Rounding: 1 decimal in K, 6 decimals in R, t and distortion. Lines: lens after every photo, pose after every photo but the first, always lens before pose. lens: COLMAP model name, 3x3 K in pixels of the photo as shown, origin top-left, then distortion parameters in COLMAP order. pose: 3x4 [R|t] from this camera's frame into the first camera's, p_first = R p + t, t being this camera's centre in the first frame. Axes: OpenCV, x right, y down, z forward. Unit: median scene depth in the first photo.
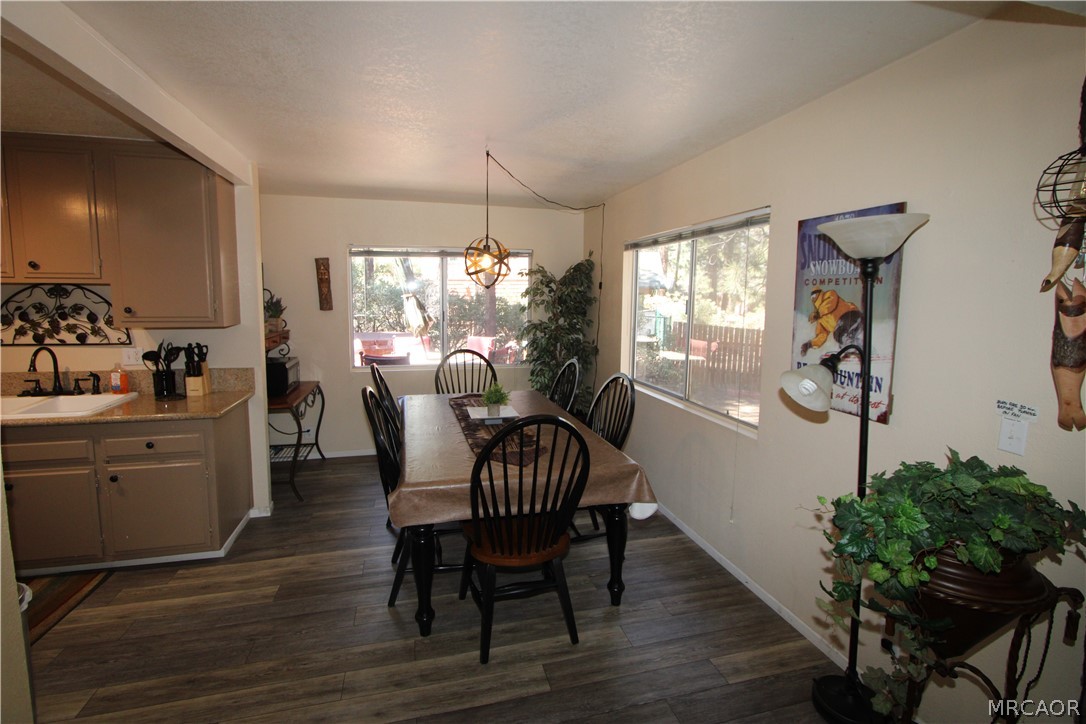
lens RADIAL K [[495.7, 0, 541.1], [0, 495.7, 346.9], [0, 0, 1]] dist [-0.022682, 0.005504]
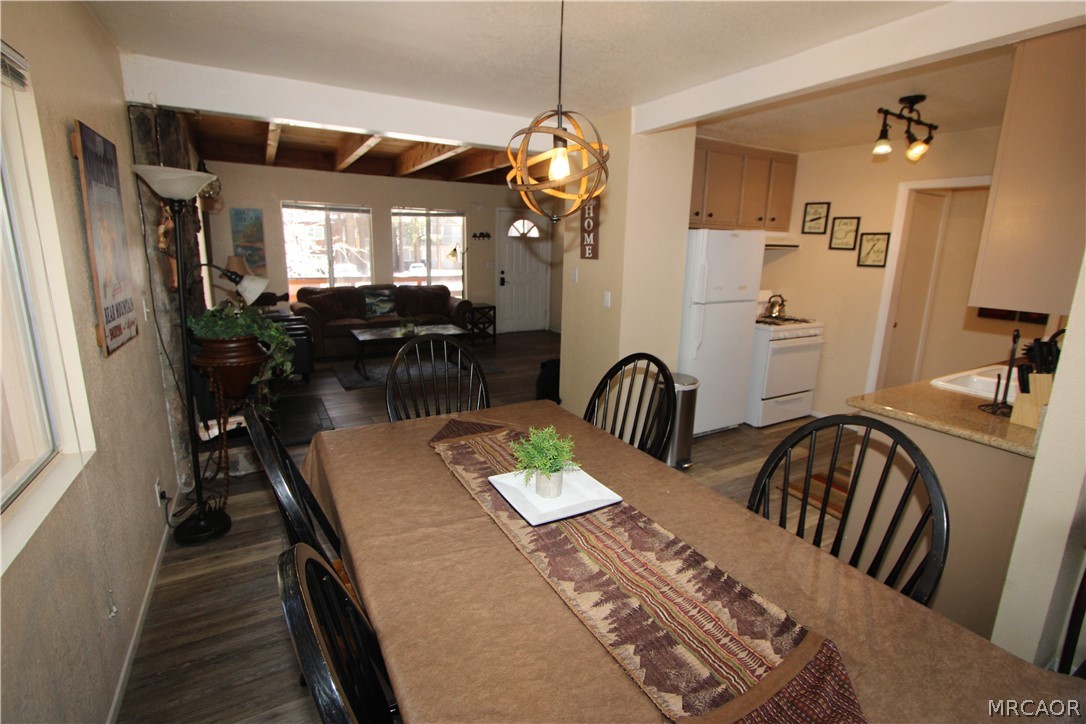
lens RADIAL K [[495.7, 0, 541.1], [0, 495.7, 346.9], [0, 0, 1]] dist [-0.022682, 0.005504]
pose [[-0.966239, 0.018689, -0.256969, 0.039246], [-0.060412, 0.953128, 0.296477, -0.170985], [0.250465, 0.301991, -0.919820, 1.750390]]
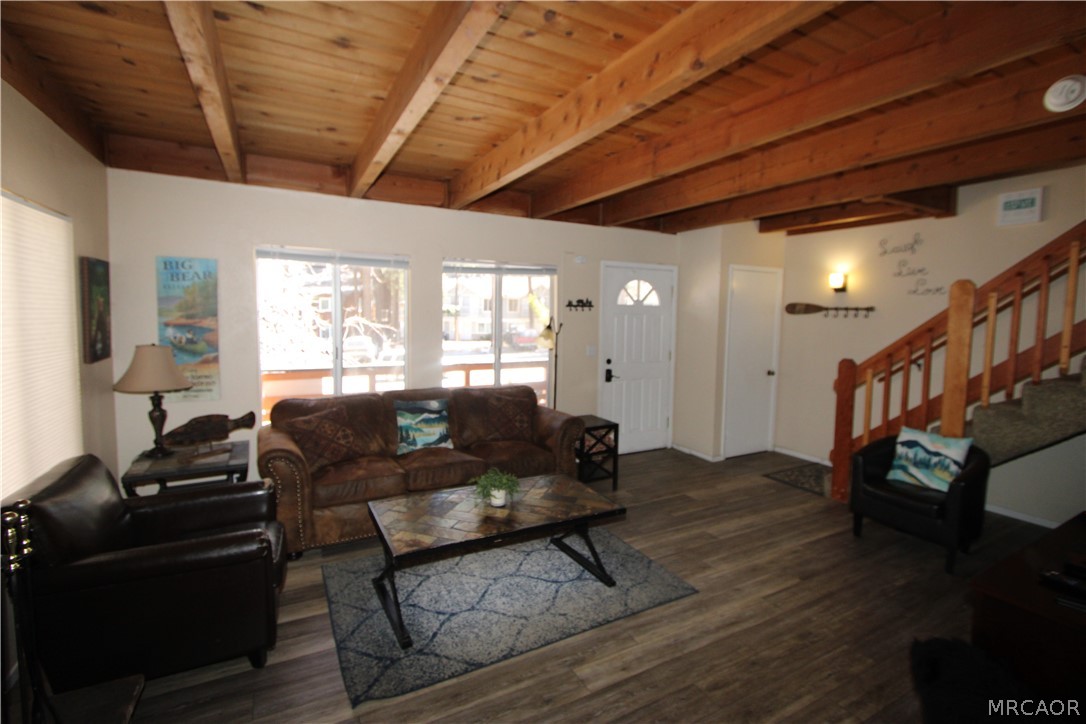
lens RADIAL K [[495.7, 0, 541.1], [0, 495.7, 346.9], [0, 0, 1]] dist [-0.022682, 0.005504]
pose [[-0.971466, -0.011035, -0.236924, 0.203995], [-0.050859, 0.985374, 0.162642, -0.032719], [0.231664, 0.170051, -0.957818, 0.411495]]
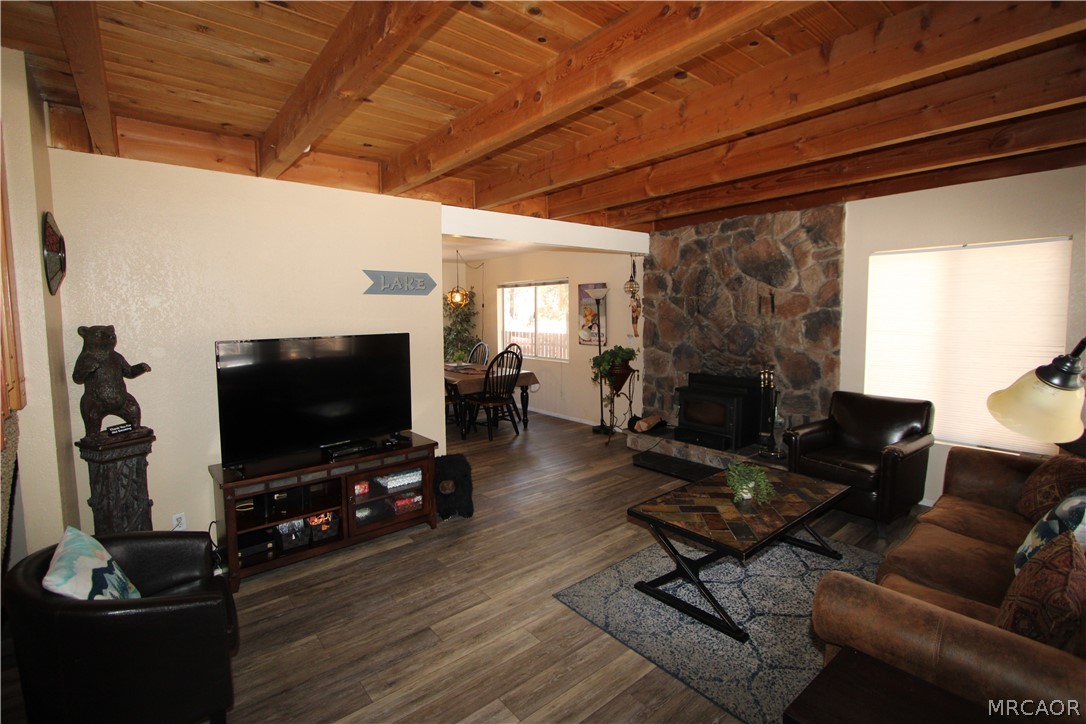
lens RADIAL K [[495.7, 0, 541.1], [0, 495.7, 346.9], [0, 0, 1]] dist [-0.022682, 0.005504]
pose [[0.909169, -0.049346, 0.413494, -0.848243], [0.061514, 0.997975, -0.016155, 0.140895], [-0.411859, 0.040123, 0.910364, -1.464511]]
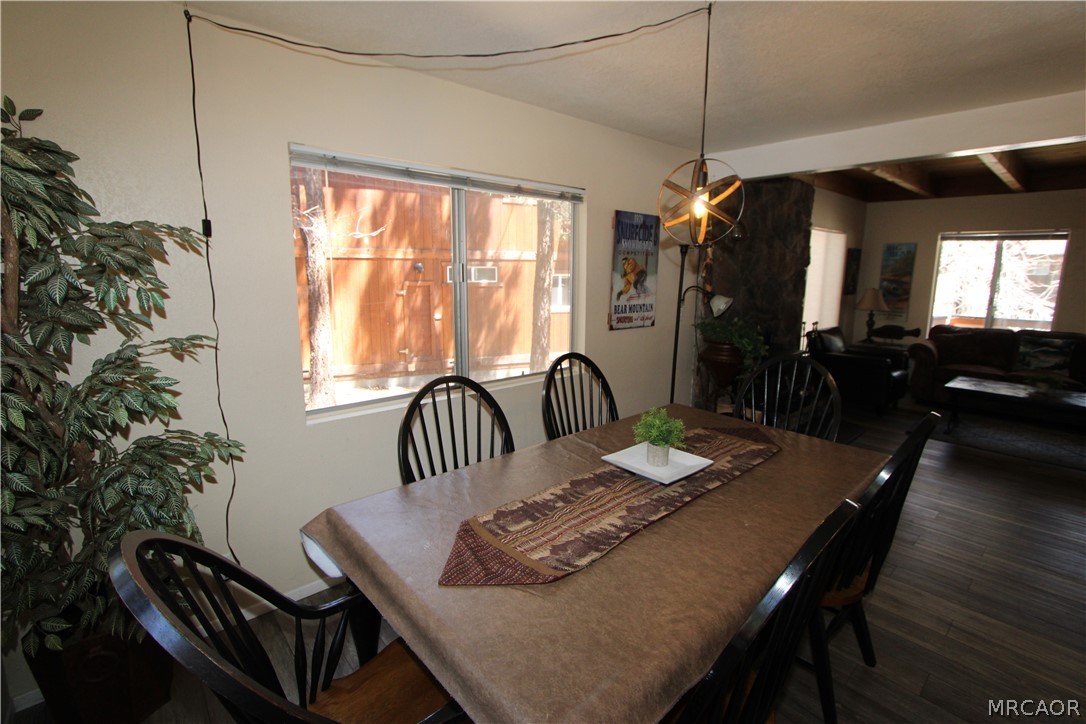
lens RADIAL K [[495.7, 0, 541.1], [0, 495.7, 346.9], [0, 0, 1]] dist [-0.022682, 0.005504]
pose [[-0.449546, -0.156089, 0.879514, -0.667802], [0.076003, 0.974360, 0.211769, -0.167905], [-0.890018, 0.162045, -0.426156, 1.700495]]
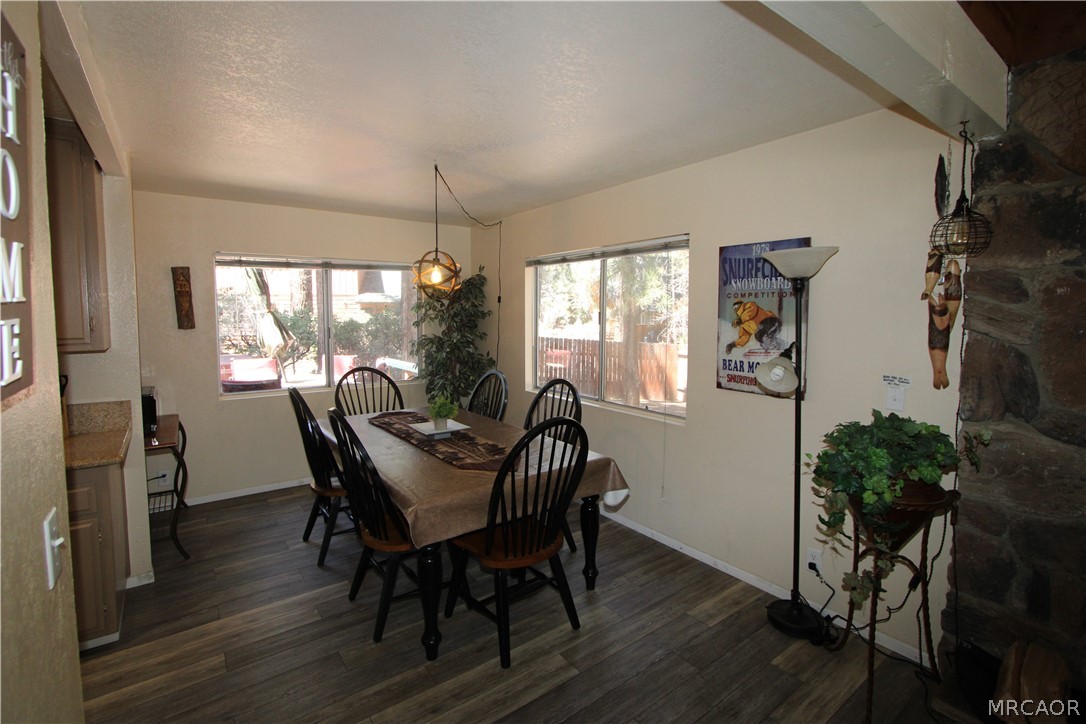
lens RADIAL K [[495.7, 0, 541.1], [0, 495.7, 346.9], [0, 0, 1]] dist [-0.022682, 0.005504]
pose [[0.929011, -0.035471, 0.368348, -0.336328], [0.046547, 0.998691, -0.021225, 0.004128], [-0.367113, 0.036864, 0.929446, 0.002156]]
